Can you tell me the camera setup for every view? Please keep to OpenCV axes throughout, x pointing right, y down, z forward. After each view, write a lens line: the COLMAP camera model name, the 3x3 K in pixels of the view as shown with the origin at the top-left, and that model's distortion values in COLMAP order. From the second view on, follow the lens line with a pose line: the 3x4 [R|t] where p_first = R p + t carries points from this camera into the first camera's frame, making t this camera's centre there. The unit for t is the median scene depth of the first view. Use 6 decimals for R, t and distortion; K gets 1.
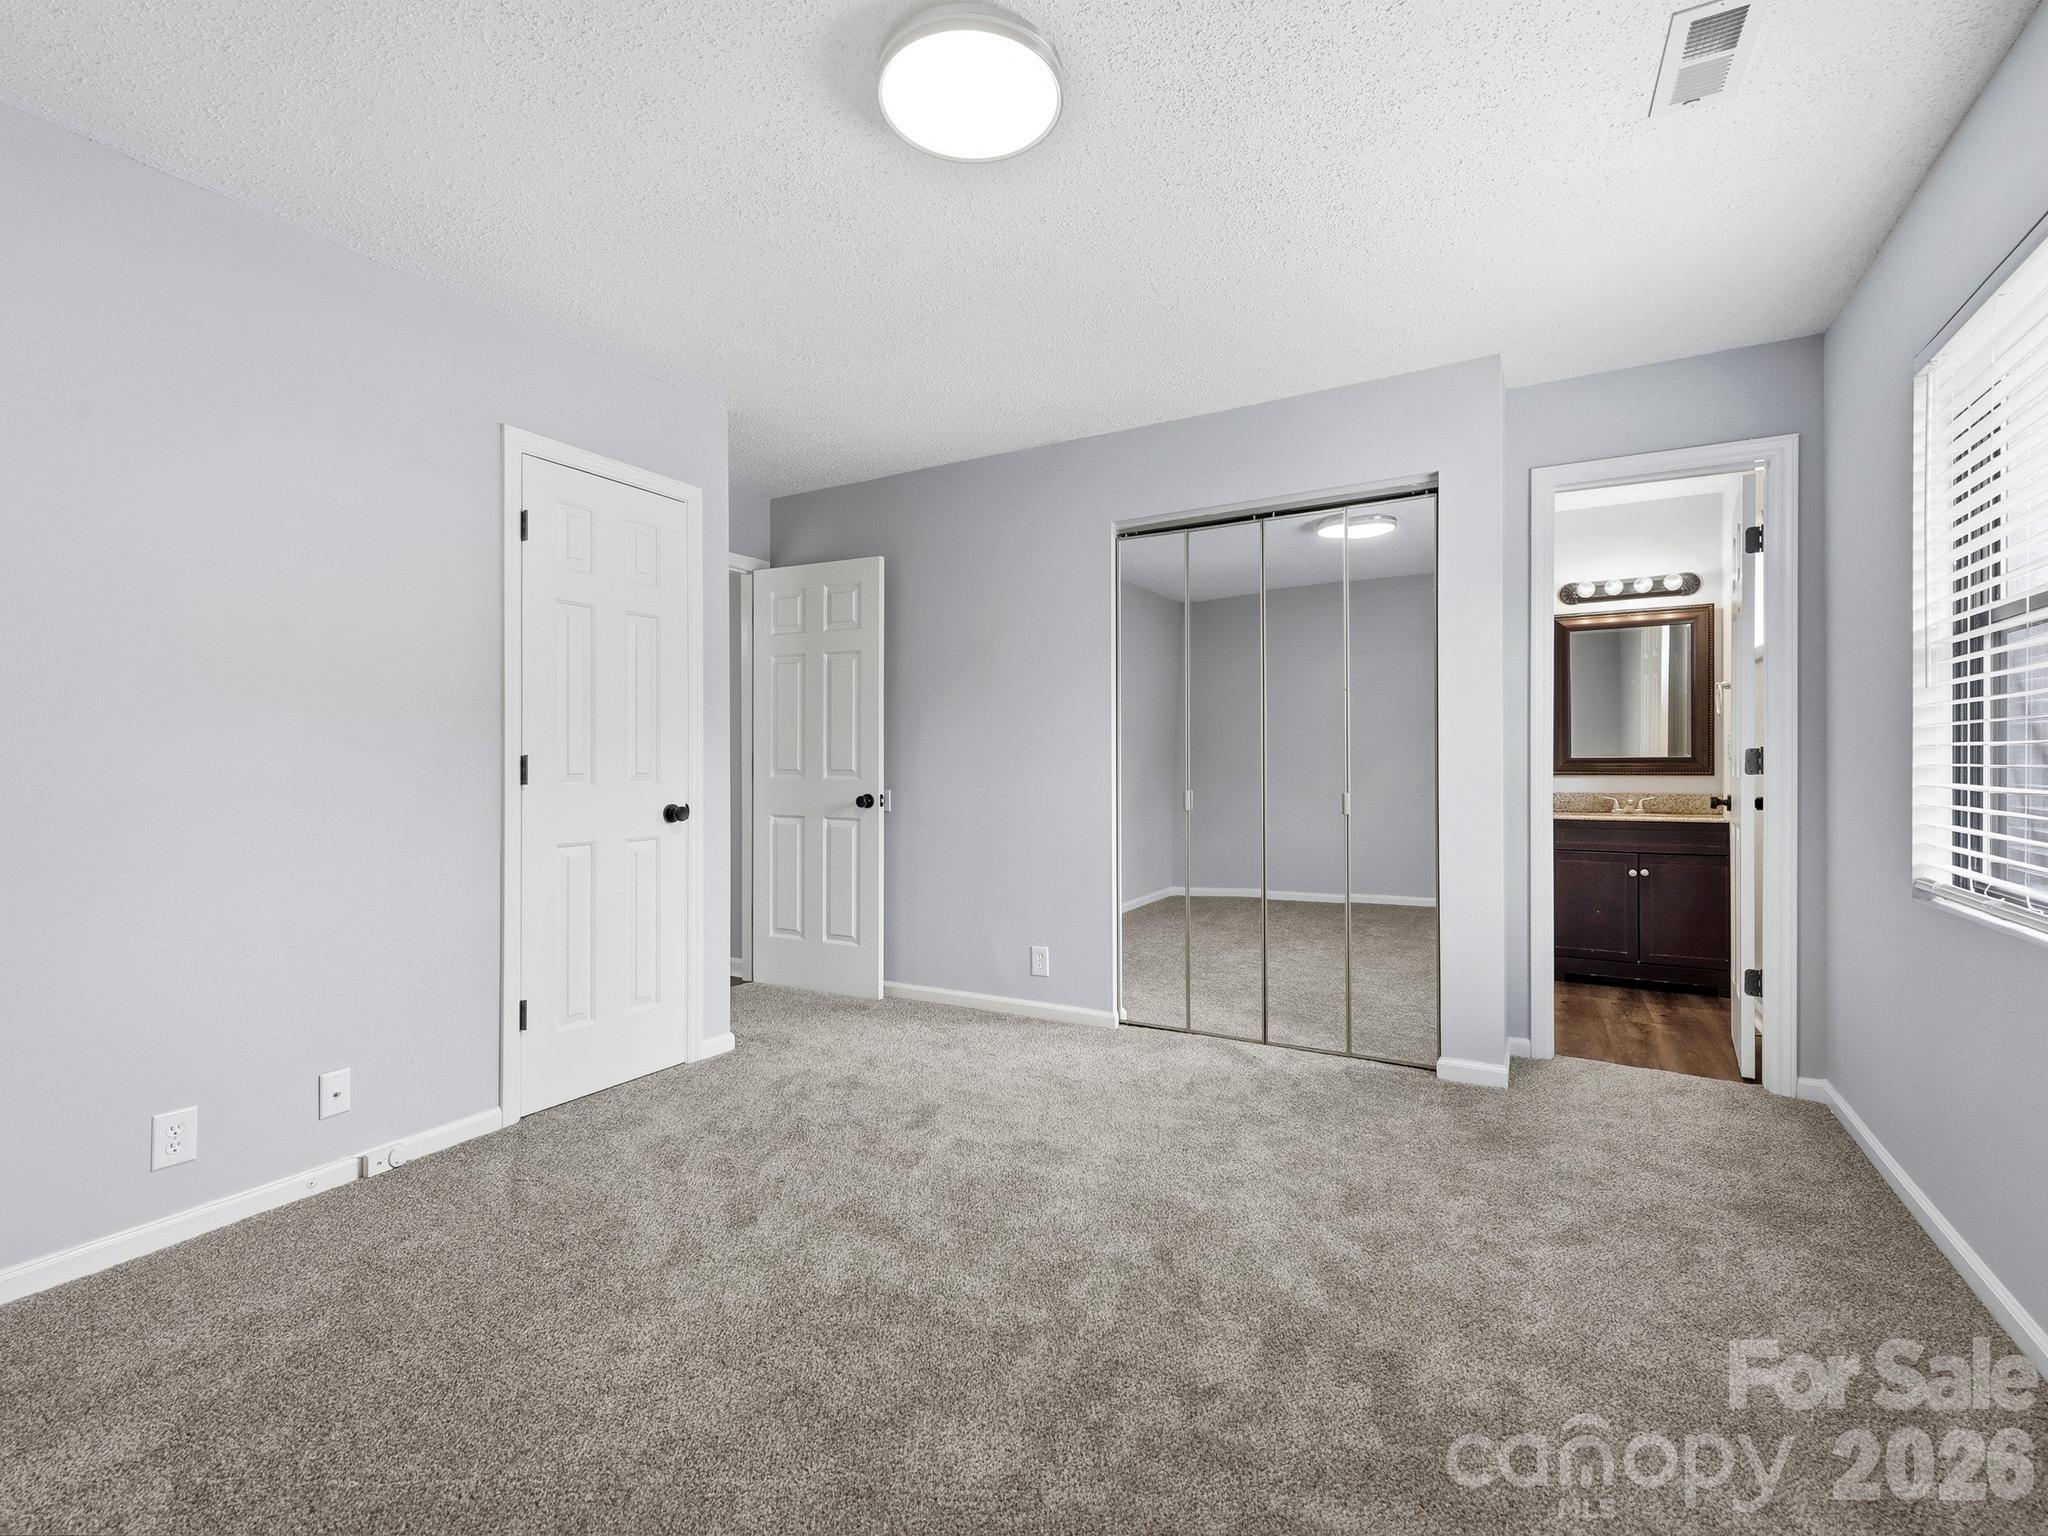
lens RADIAL K [[928.7, 0, 1024.0], [0, 928.7, 768.0], [0, 0, 1]] dist [0.016006, -0.000392]
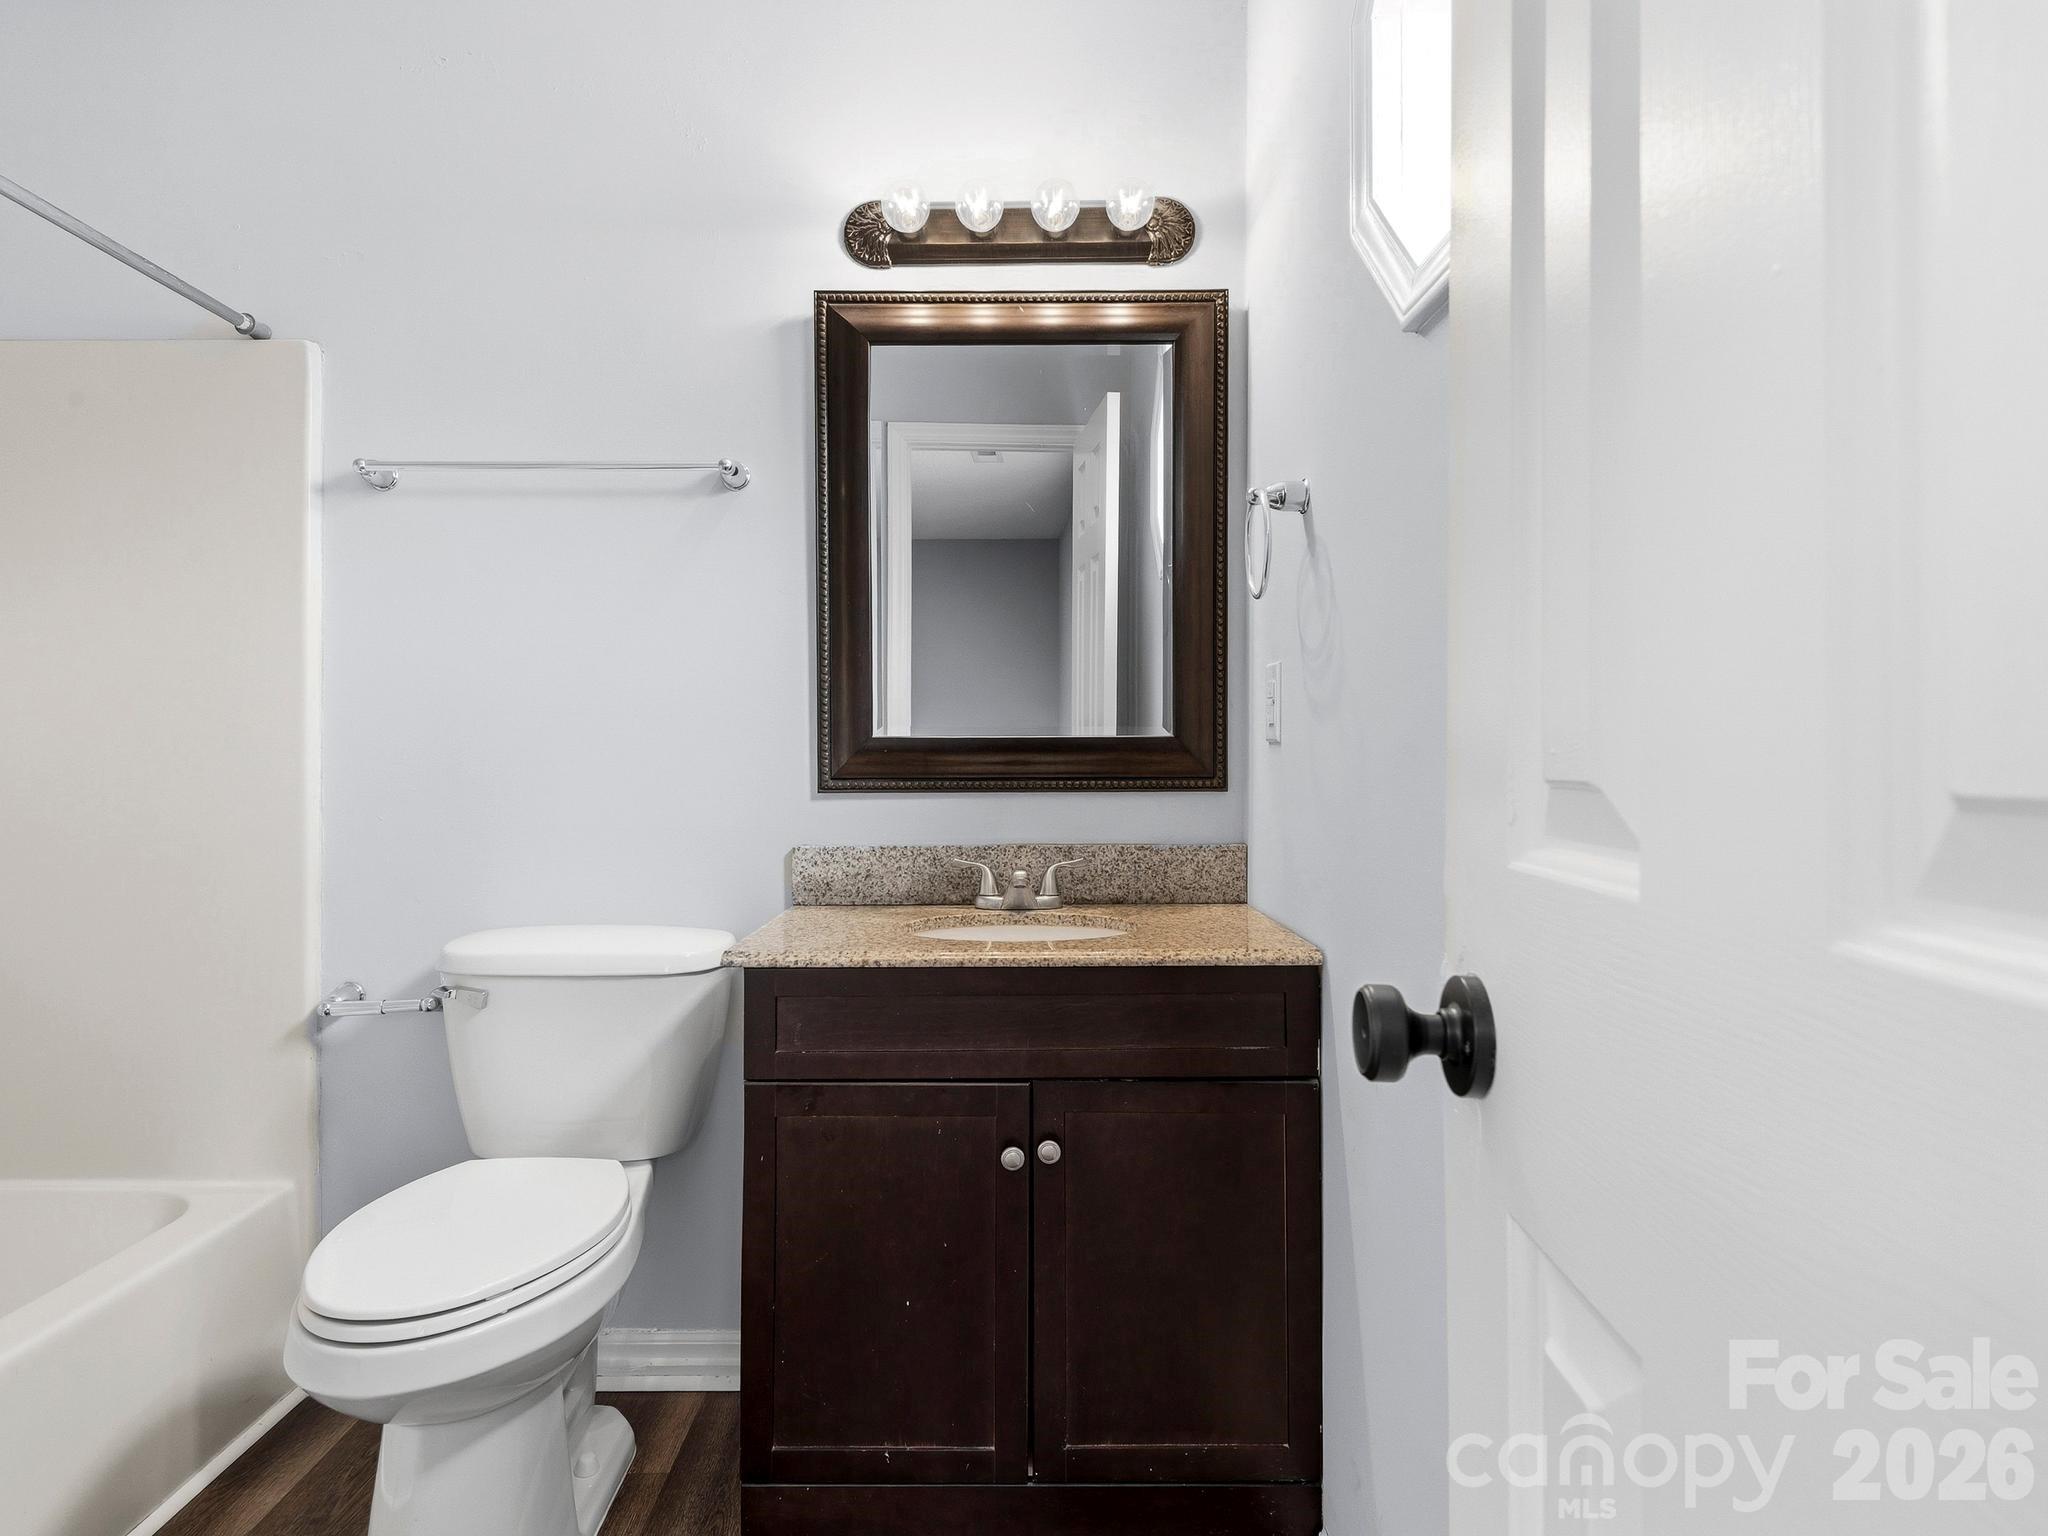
lens RADIAL K [[928.7, 0, 1024.0], [0, 928.7, 768.0], [0, 0, 1]] dist [0.016006, -0.000392]
pose [[0.873536, -0.000505, 0.486760, 0.497804], [-0.000283, 0.999999, 0.001545, -0.001113], [-0.486760, -0.001488, 0.873534, 0.726712]]
